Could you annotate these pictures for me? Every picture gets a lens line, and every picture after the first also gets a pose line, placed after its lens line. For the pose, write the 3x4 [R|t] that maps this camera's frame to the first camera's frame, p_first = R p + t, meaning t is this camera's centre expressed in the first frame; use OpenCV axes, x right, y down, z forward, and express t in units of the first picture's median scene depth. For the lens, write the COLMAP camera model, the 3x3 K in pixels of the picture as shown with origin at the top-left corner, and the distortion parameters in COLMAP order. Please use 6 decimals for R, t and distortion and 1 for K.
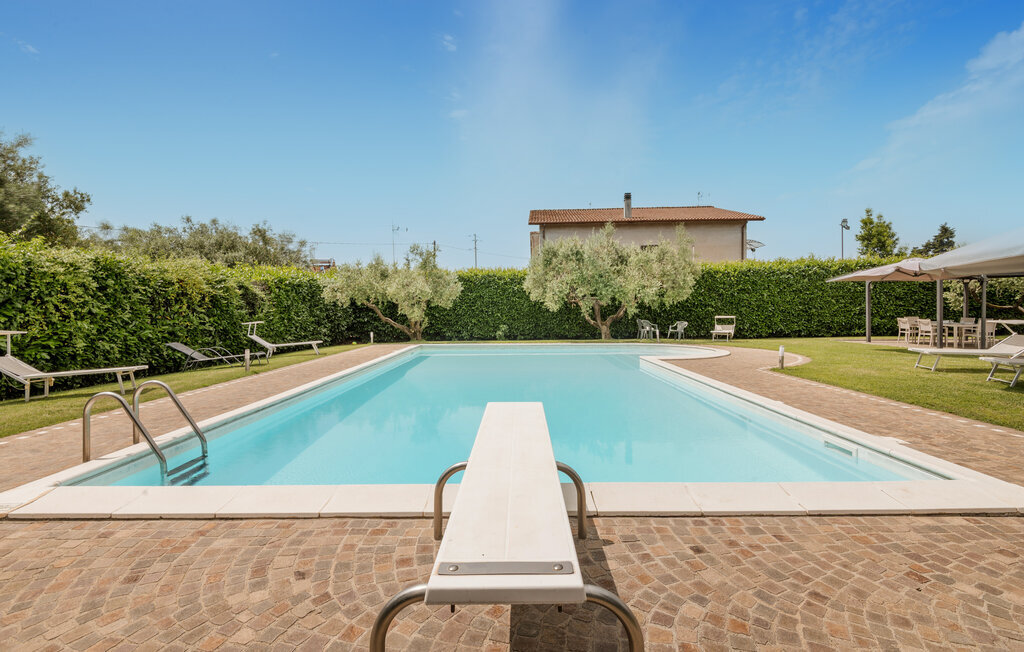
lens RADIAL K [[468.5, 0, 512.7], [0, 468.5, 316.7], [0, 0, 1]] dist [0.004819, -0.002405]
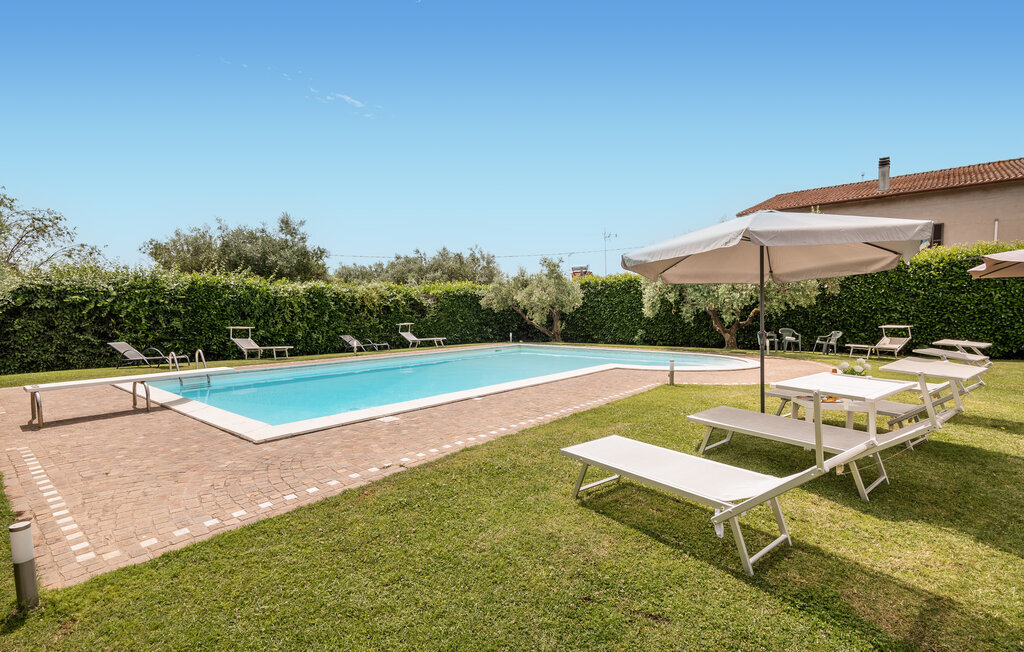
lens RADIAL K [[468.5, 0, 511.4], [0, 468.5, 351.7], [0, 0, 1]] dist [0.004819, -0.002405]
pose [[0.775609, 0.055893, -0.628735, 0.481651], [-0.009113, 0.996960, 0.077386, -0.012699], [0.631148, -0.054292, 0.773760, 0.044189]]
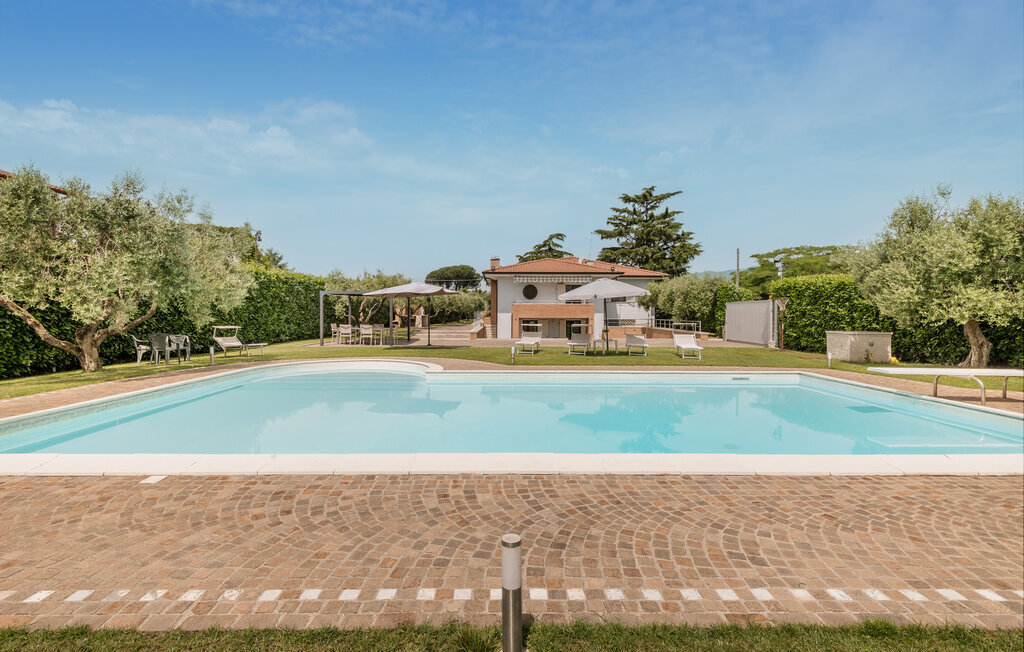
lens RADIAL K [[468.5, 0, 502.8], [0, 468.5, 315.8], [0, 0, 1]] dist [0.004819, -0.002405]
pose [[-0.001391, 0.000654, 0.999999, -0.428345], [0.012459, 0.999922, -0.000637, -0.012963], [-0.999921, 0.012458, -0.001399, 0.536250]]
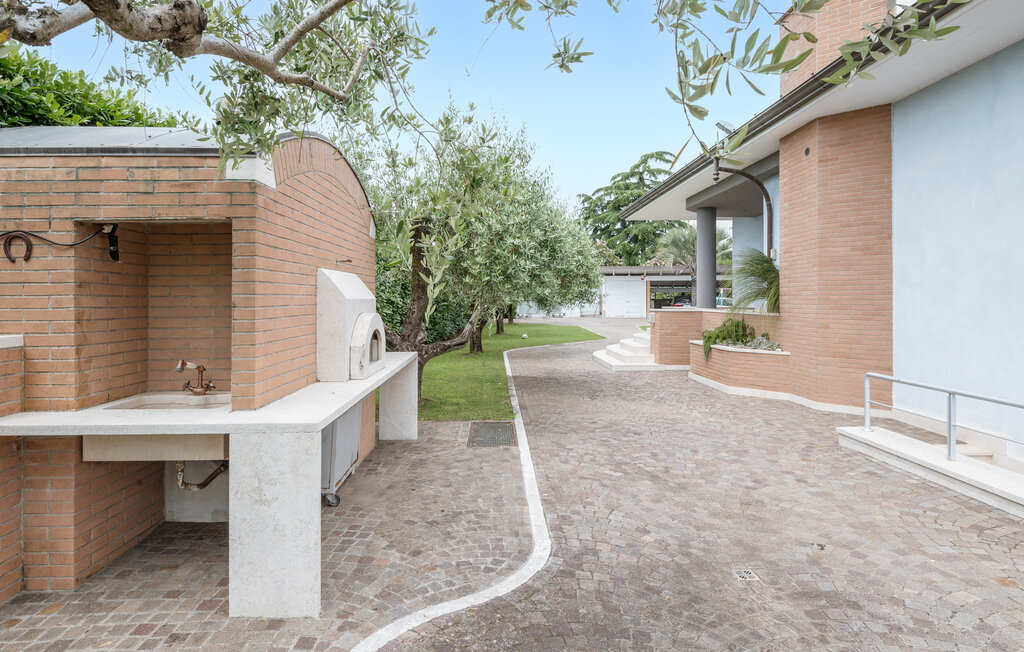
lens RADIAL K [[552.4, 0, 520.6], [0, 552.4, 297.2], [0, 0, 1]] dist [-0.001752, -0.000215]
pose [[-0.043071, 0.009793, 0.999024, 1.523701], [0.015078, 0.999844, -0.009151, -0.053785], [-0.998958, 0.014669, -0.043212, 0.854152]]
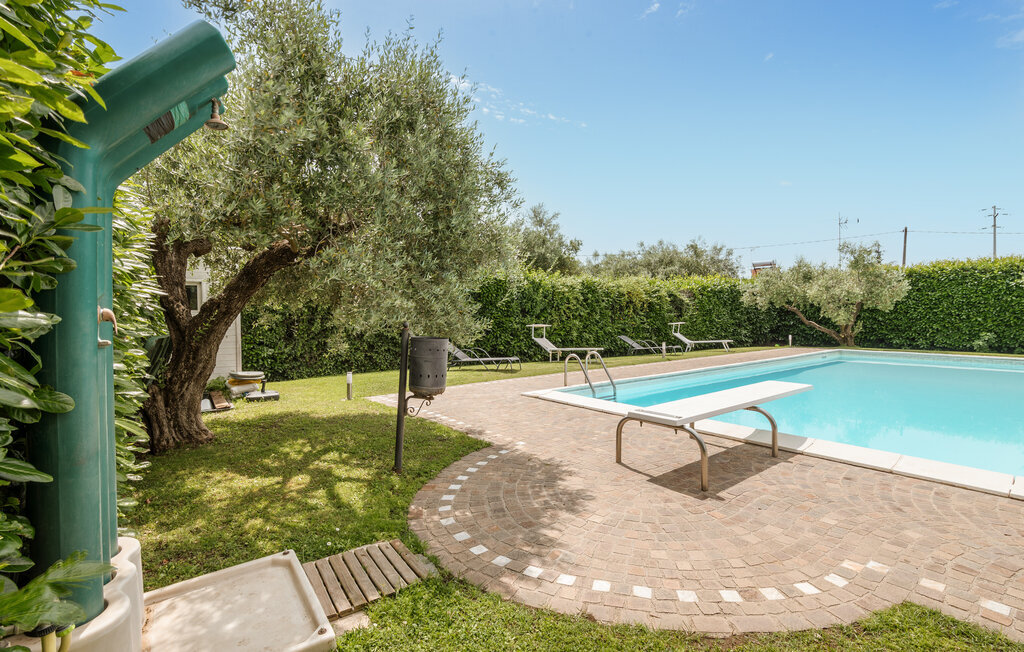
lens RADIAL K [[468.5, 0, 508.9], [0, 468.5, 331.0], [0, 0, 1]] dist [0.004819, -0.002405]
pose [[0.613972, 0.029728, -0.788768, 0.126460], [-0.010144, 0.999505, 0.029774, 0.000474], [0.789263, -0.010279, 0.613970, -0.104413]]
